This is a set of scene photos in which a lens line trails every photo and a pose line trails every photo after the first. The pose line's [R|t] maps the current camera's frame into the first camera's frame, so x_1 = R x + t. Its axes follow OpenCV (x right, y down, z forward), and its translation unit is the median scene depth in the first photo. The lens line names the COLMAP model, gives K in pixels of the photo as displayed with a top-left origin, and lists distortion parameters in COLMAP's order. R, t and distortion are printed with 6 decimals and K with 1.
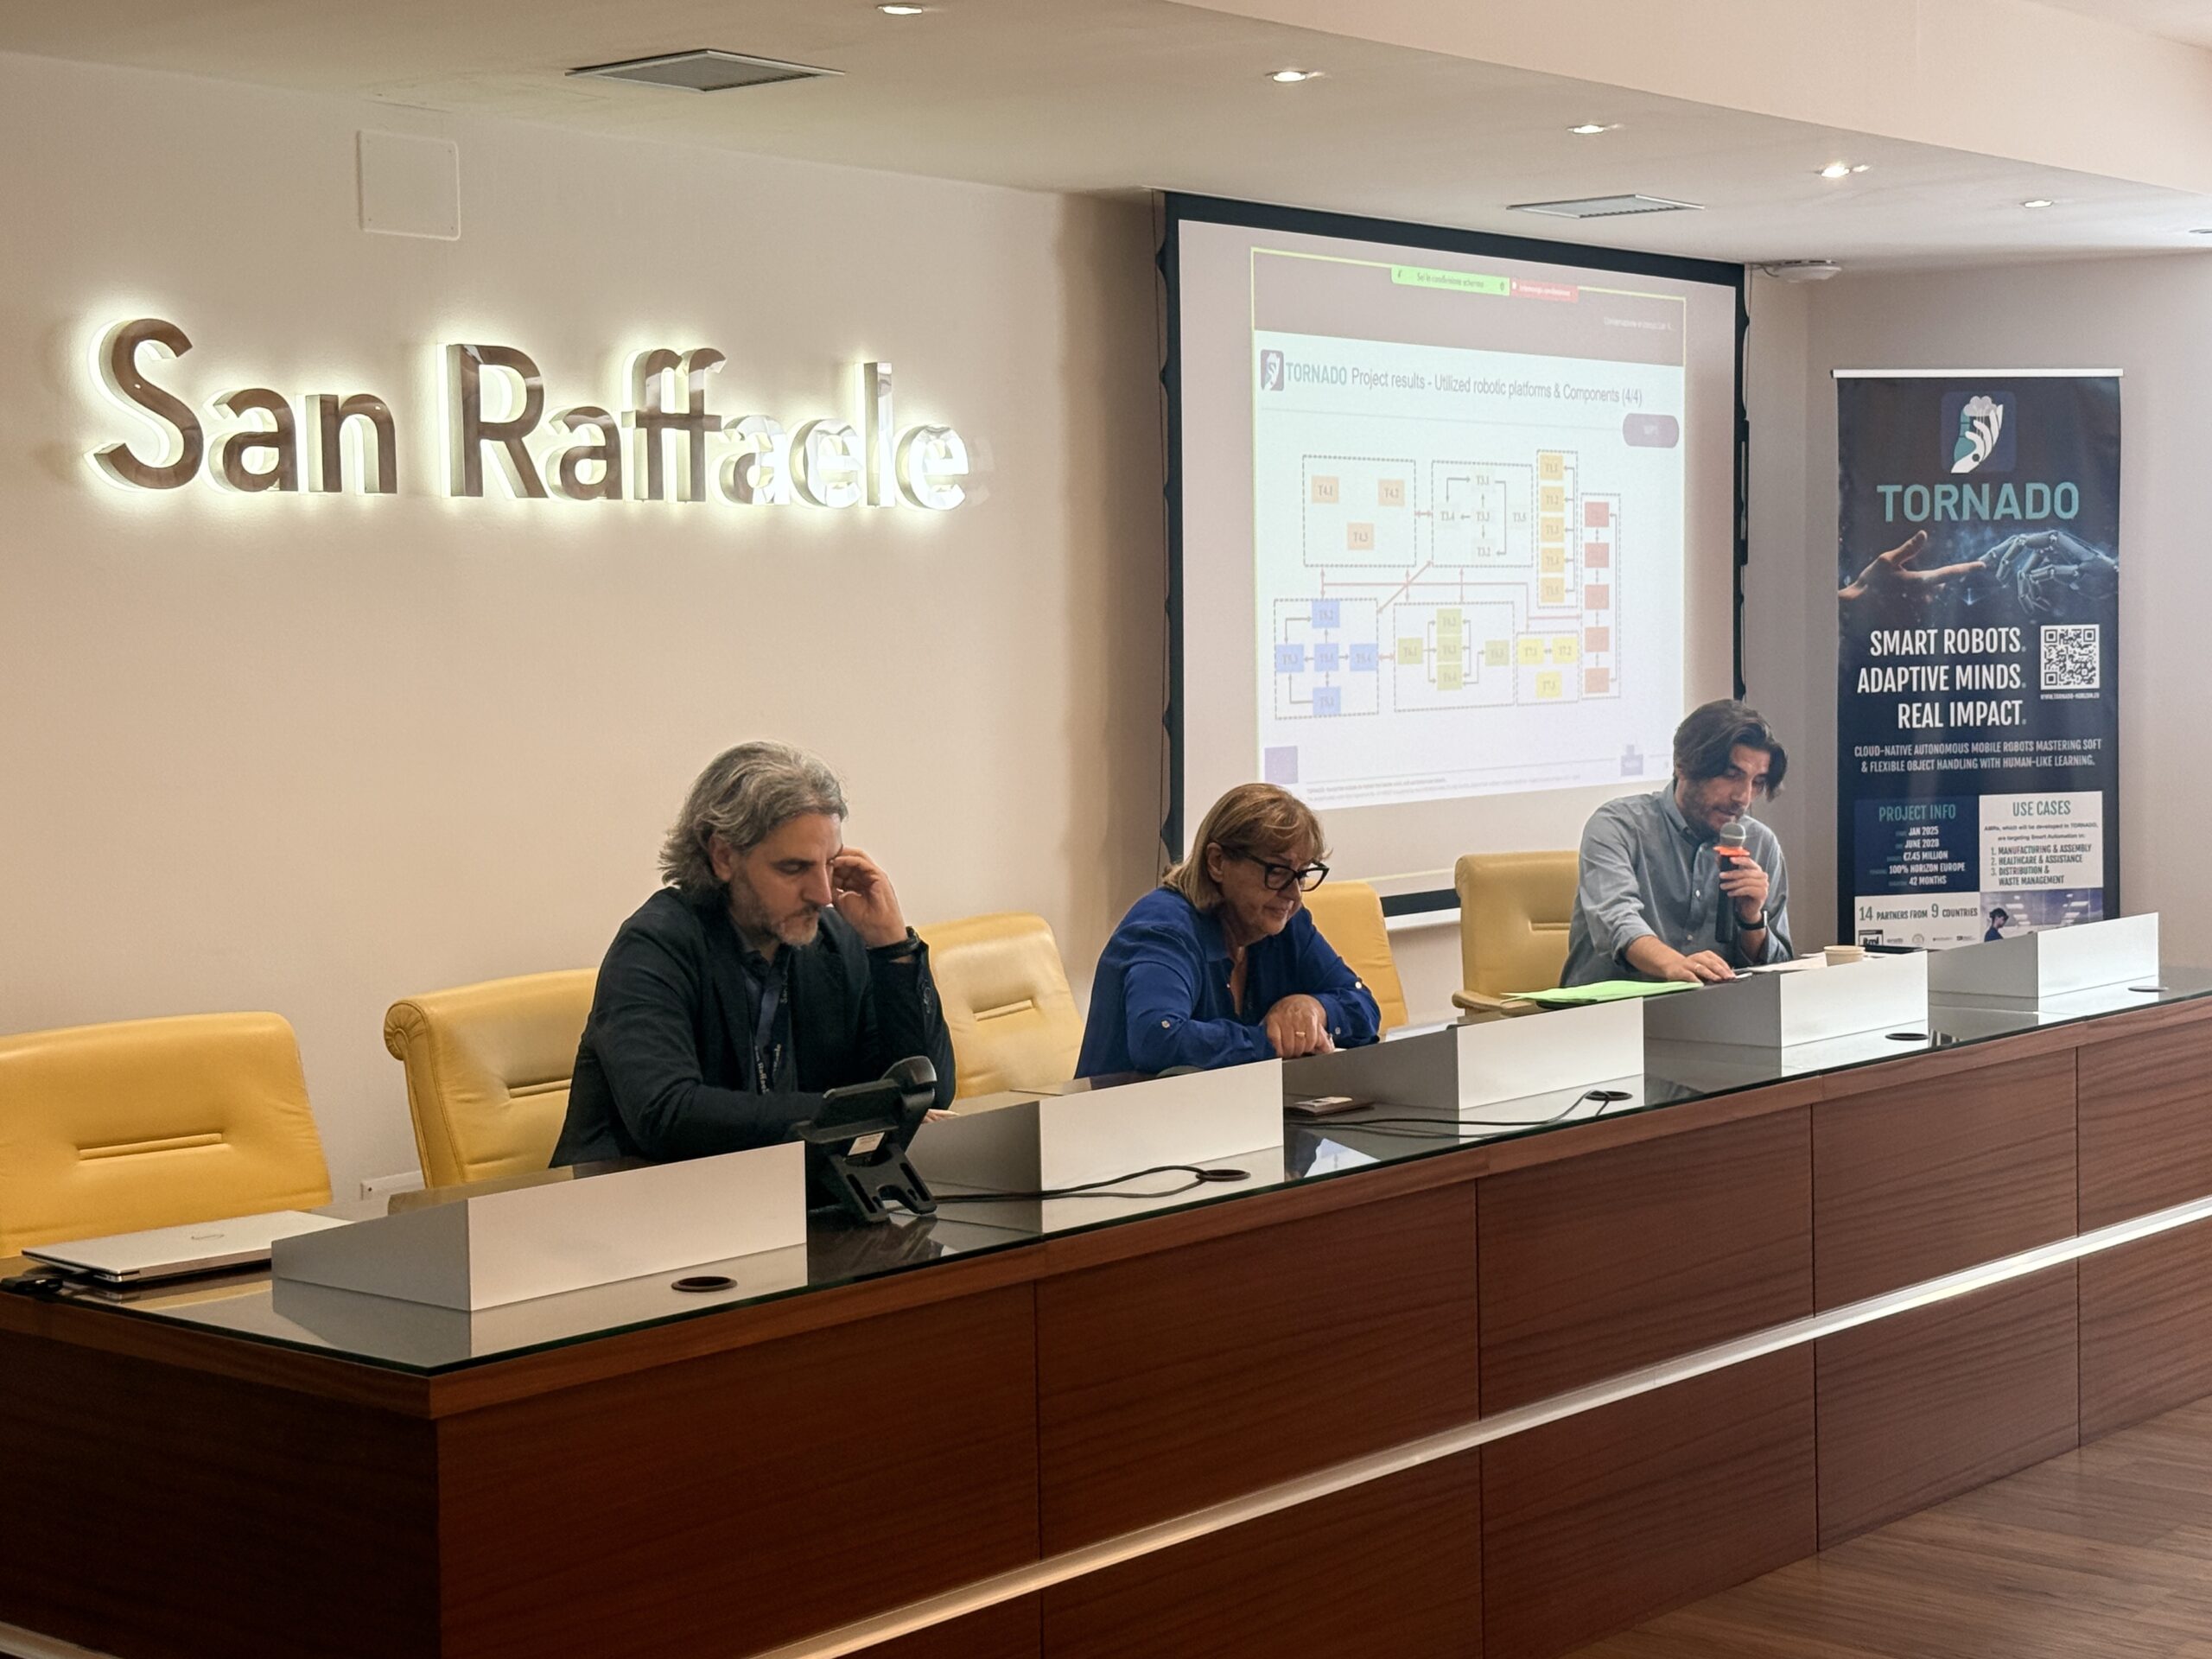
lens RADIAL K [[3550.1, 0, 1095.3], [0, 3550.1, 823.6], [0, 0, 1]] dist [0.108512, 0.000000]
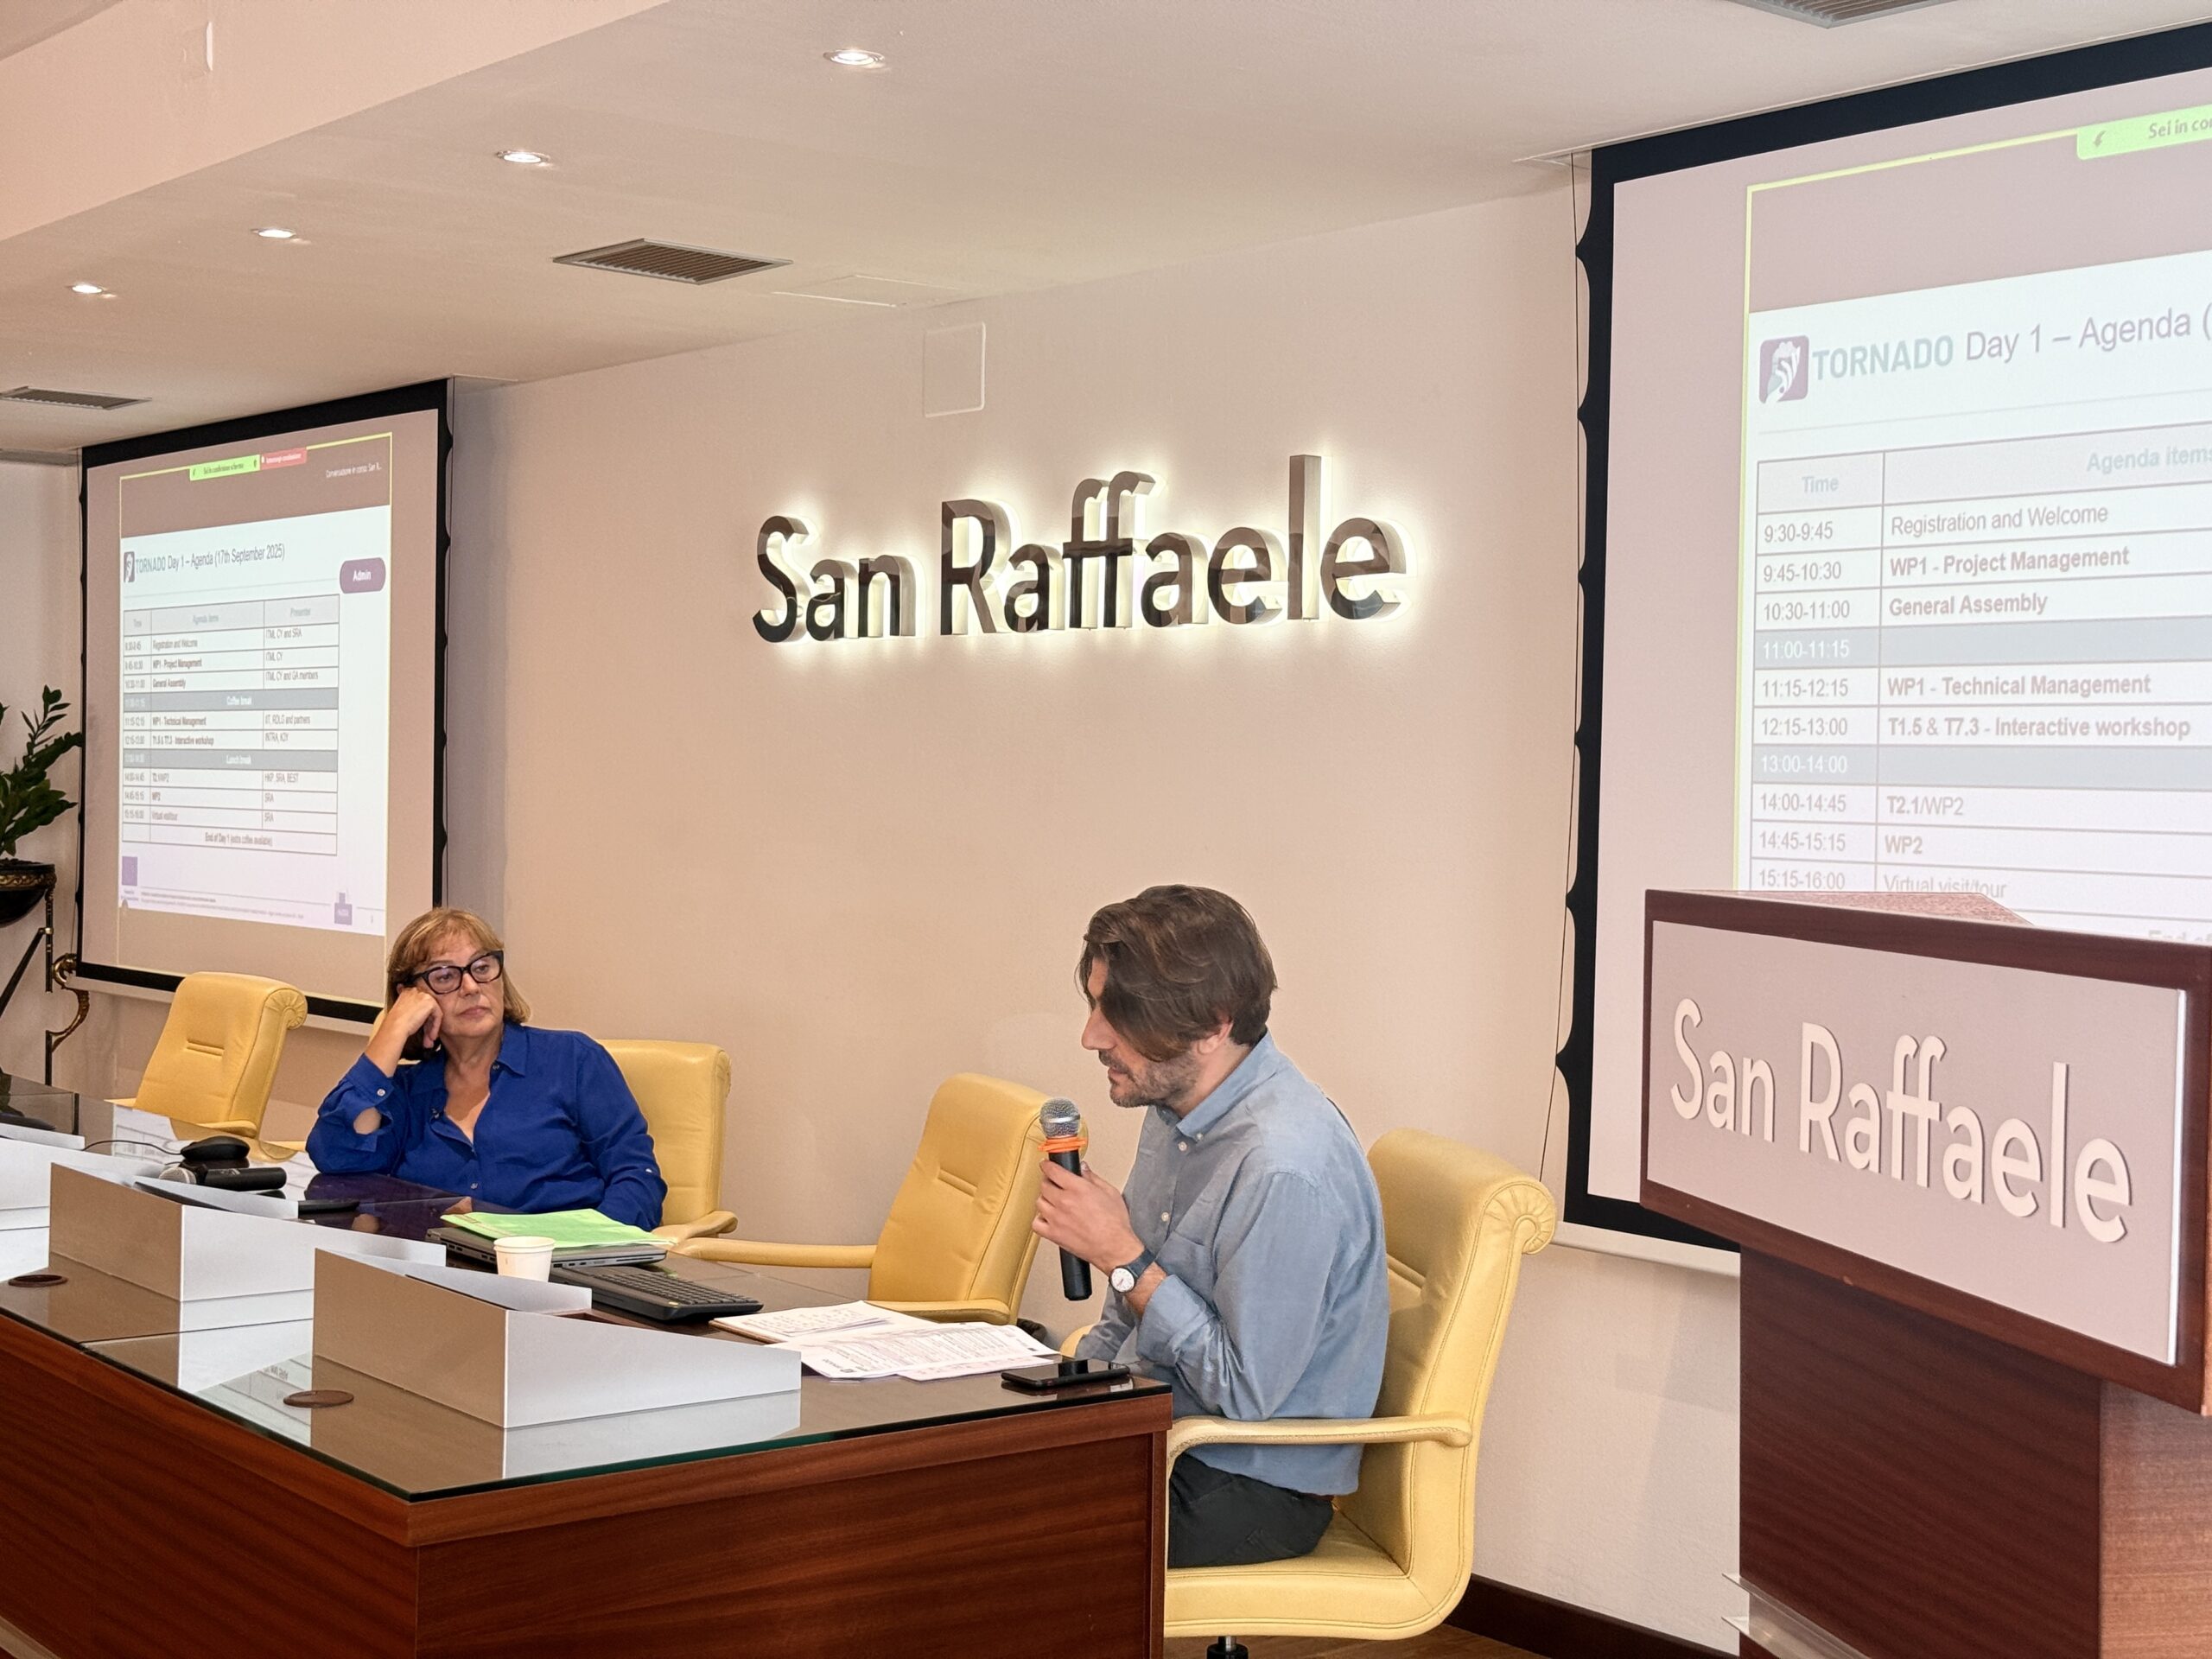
lens RADIAL K [[3138.3, 0, 1099.1], [0, 3138.3, 835.2], [0, 0, 1]] dist [0.107778, 0.000000]
pose [[-0.225356, 0.028286, -0.973866, 0.543192], [-0.073656, 0.996223, 0.045980, -0.053772], [0.971488, 0.082093, -0.222422, 0.879277]]
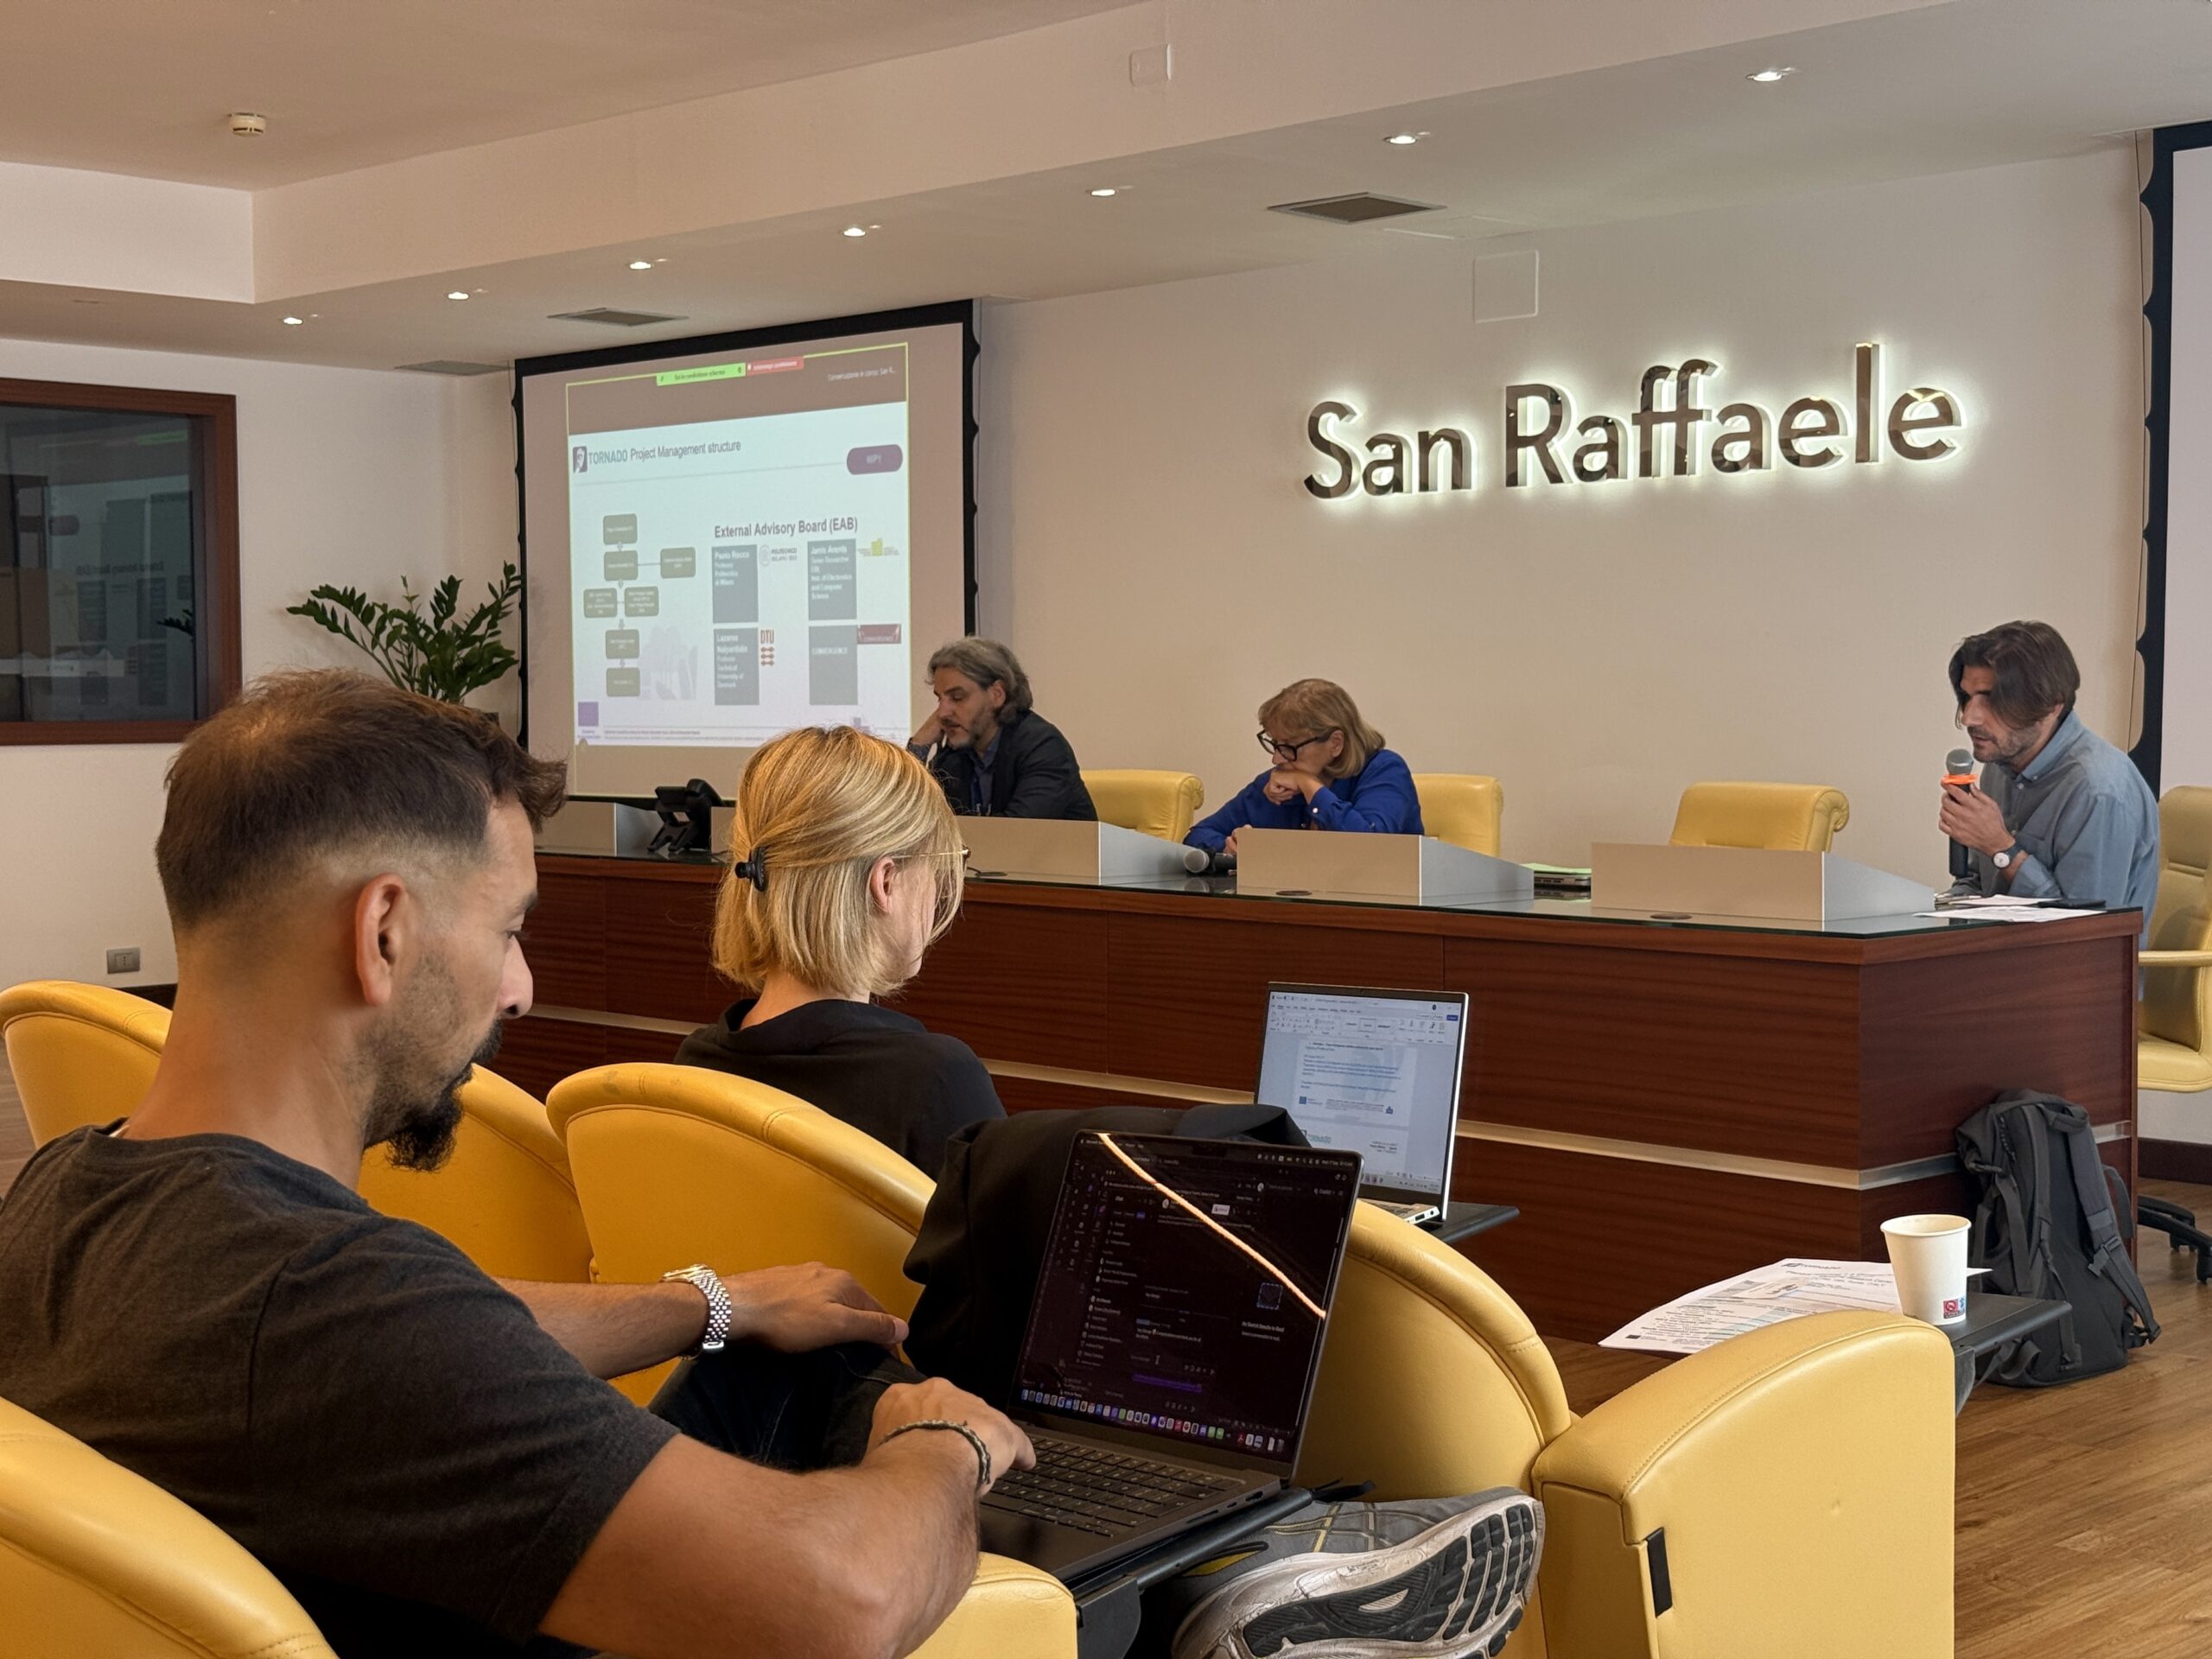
lens RADIAL K [[3138.3, 0, 1111.1], [0, 3138.3, 832.2], [0, 0, 1]] dist [0.107778, 0.000000]
pose [[-0.101960, 0.064401, -0.992702, 0.812420], [-0.048503, 0.996394, 0.069622, -0.020931], [0.993605, 0.055248, -0.098469, 0.669678]]
